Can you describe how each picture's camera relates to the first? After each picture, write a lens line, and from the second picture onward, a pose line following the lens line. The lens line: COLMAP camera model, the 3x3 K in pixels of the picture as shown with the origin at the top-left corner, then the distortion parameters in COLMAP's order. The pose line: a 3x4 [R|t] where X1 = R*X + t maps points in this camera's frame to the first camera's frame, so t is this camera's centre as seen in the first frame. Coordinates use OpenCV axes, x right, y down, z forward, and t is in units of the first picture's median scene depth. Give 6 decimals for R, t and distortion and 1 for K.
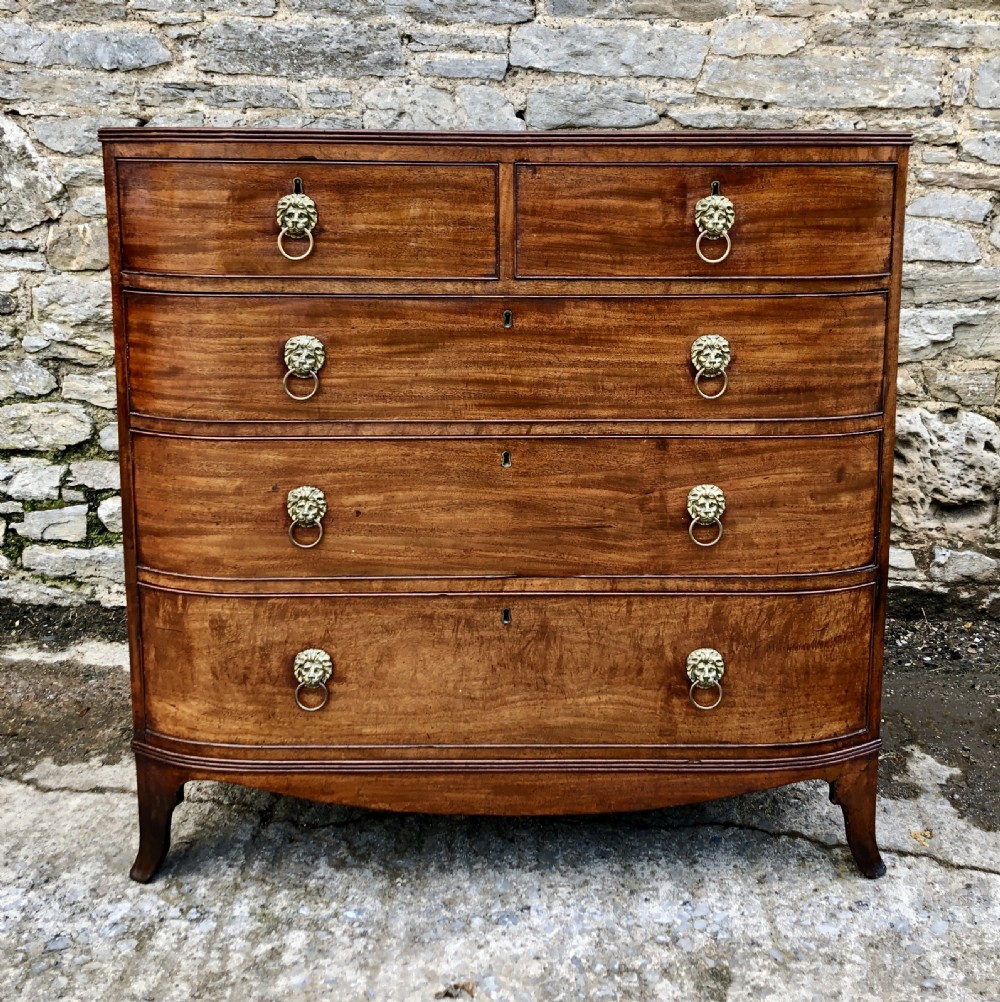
lens RADIAL K [[1274.4, 0, 541.4], [0, 1274.4, 370.6], [0, 0, 1]] dist [0.035129, -0.049273]
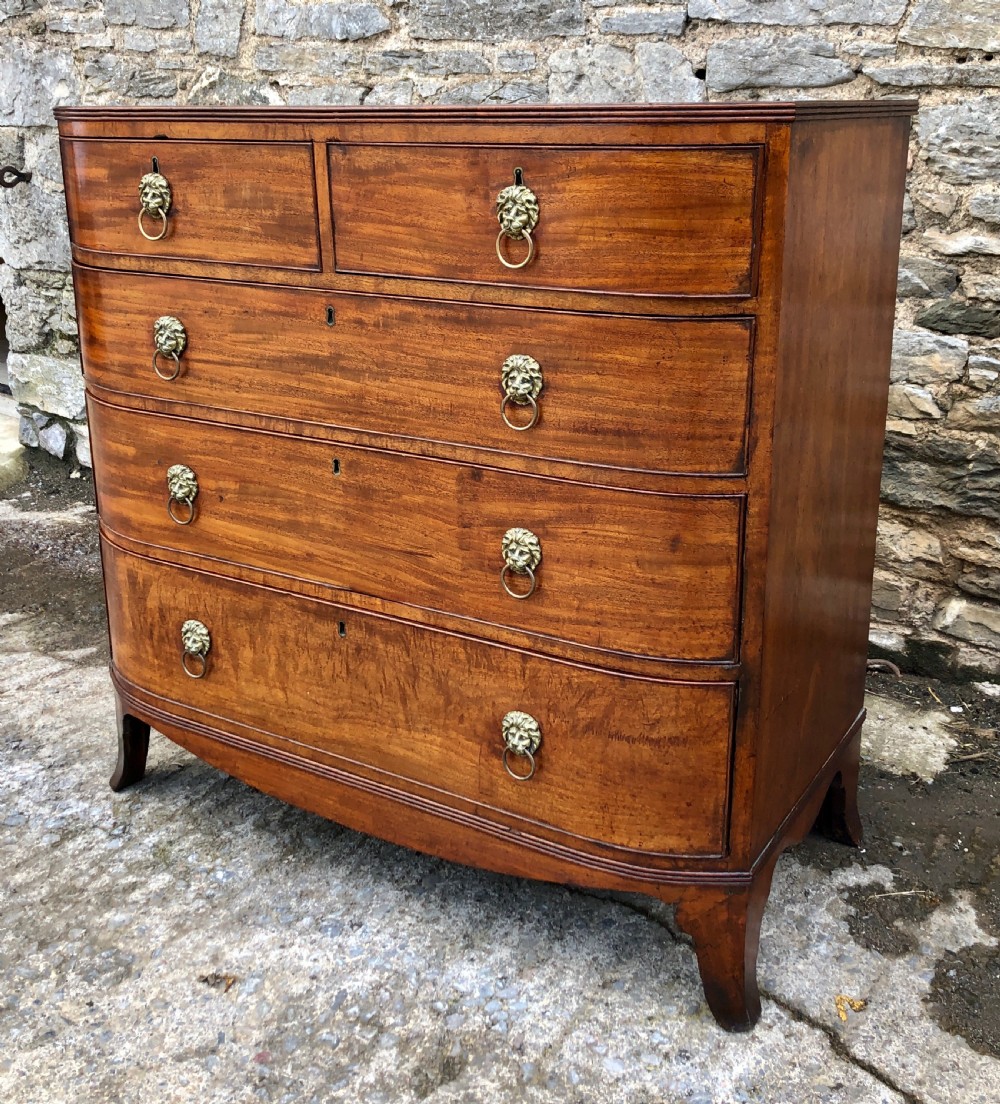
lens RADIAL K [[1227.5, 0, 516.1], [0, 1227.5, 443.3], [0, 0, 1]] dist [0.006090, 0.027164]
pose [[0.849507, 0.131410, -0.510950, 0.489880], [-0.079135, 0.989264, 0.122857, -0.061249], [0.521609, -0.063934, 0.850786, 0.277901]]
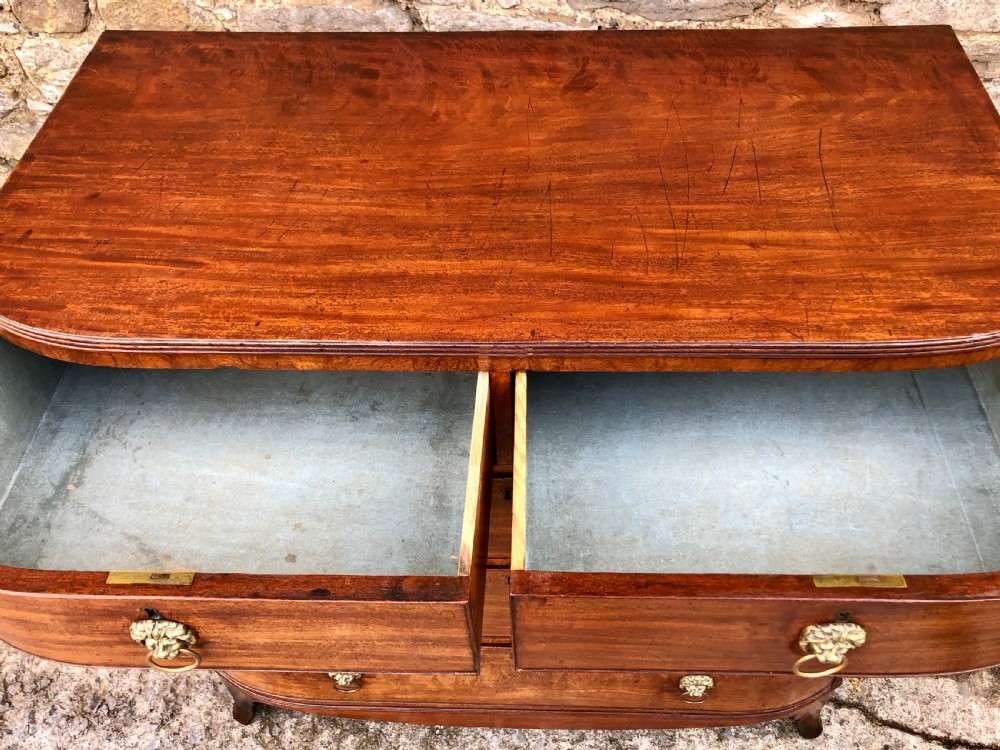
lens RADIAL K [[872.4, 0, 514.4], [0, 872.4, 428.1], [0, 0, 1]] dist [0.013472, -0.001035]
pose [[0.998413, 0.021305, -0.052133, 0.005734], [0.018537, 0.749779, 0.661428, -0.404265], [0.053180, -0.661345, 0.748194, 0.532875]]
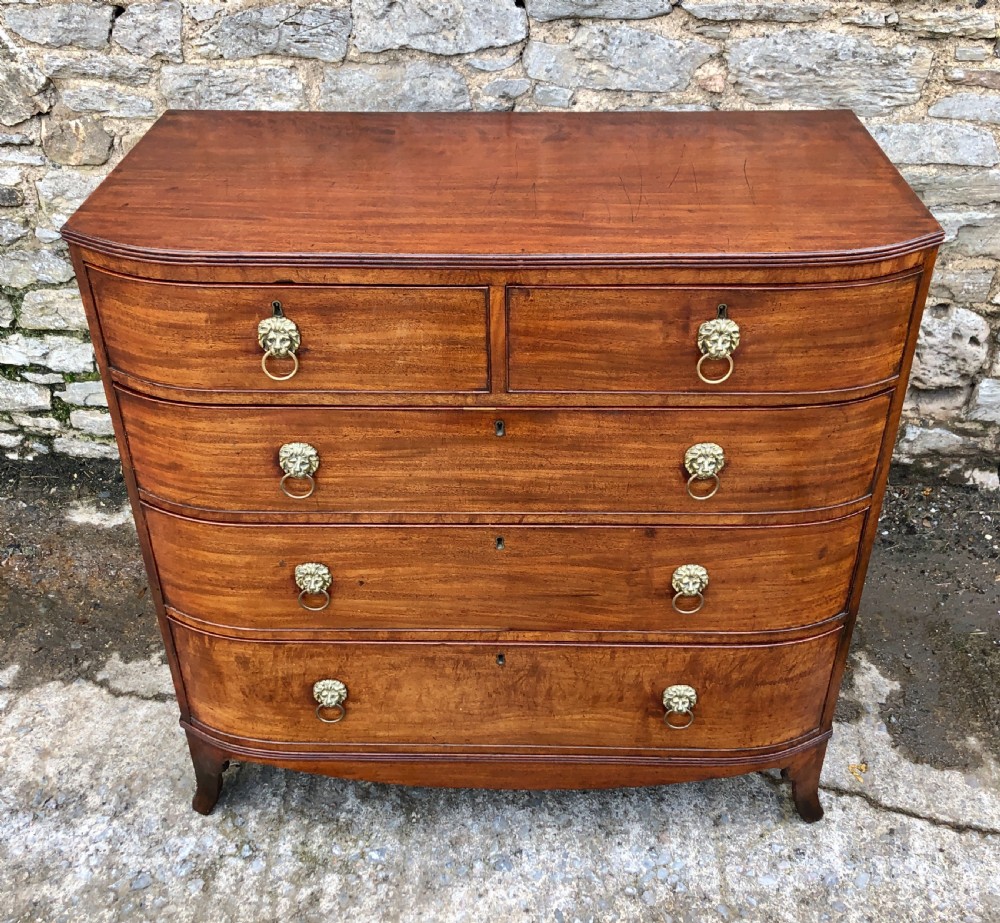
lens RADIAL K [[1119.6, 0, 504.2], [0, 1119.6, 466.3], [0, 0, 1]] dist [0.015138, -0.014737]
pose [[0.999245, 0.012715, -0.036722, 0.008039], [0.003651, 0.910068, 0.414442, -0.331936], [0.038689, -0.414263, 0.909334, 0.177041]]
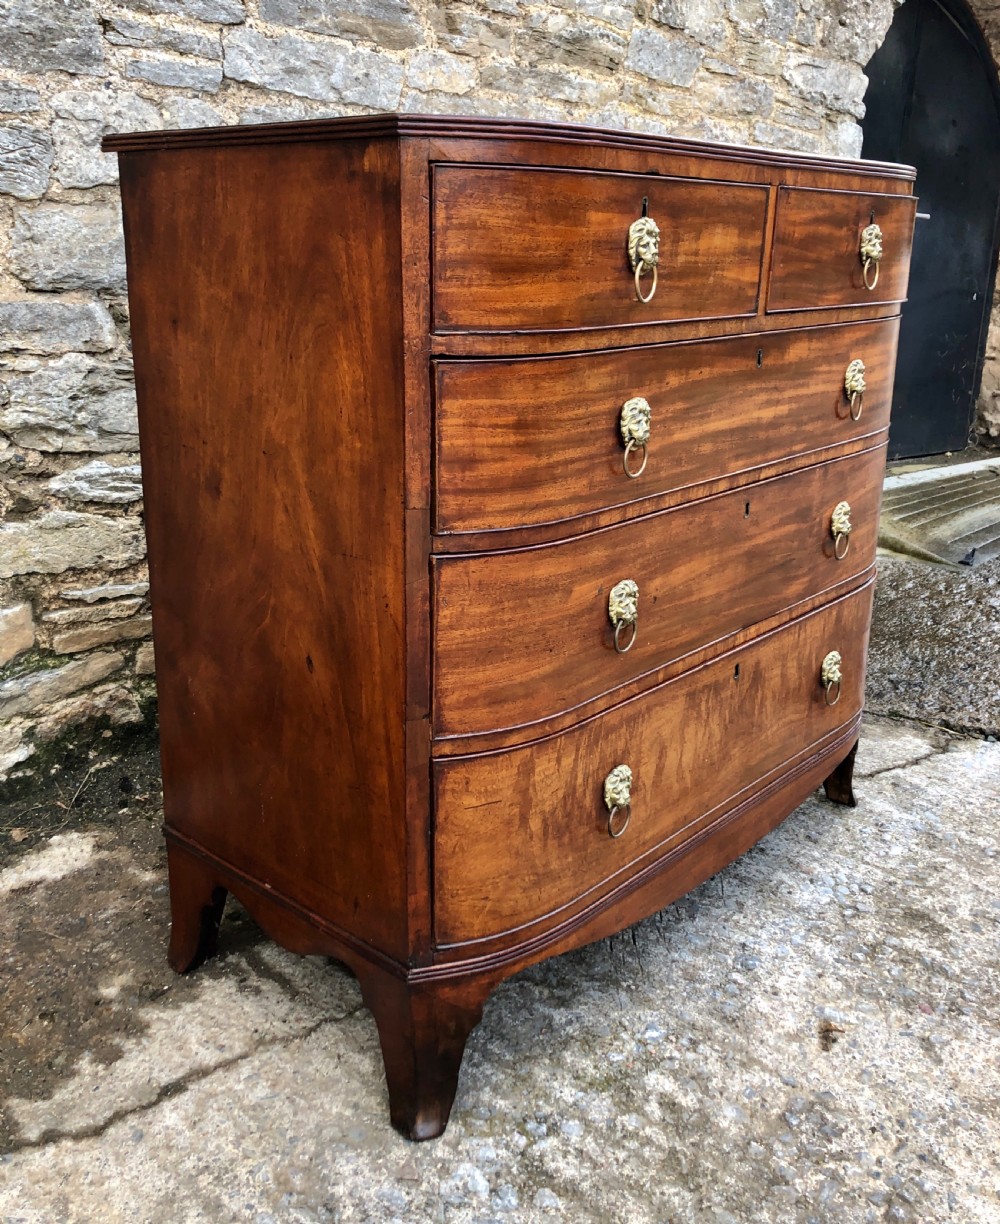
lens RADIAL K [[1149.8, 0, 491.5], [0, 1149.8, 549.1], [0, 0, 1]] dist [0.005858, 0.021012]
pose [[0.680565, -0.188659, 0.707982, -0.697011], [0.109483, 0.981618, 0.156333, -0.051279], [-0.724461, -0.028882, 0.688710, 0.496616]]
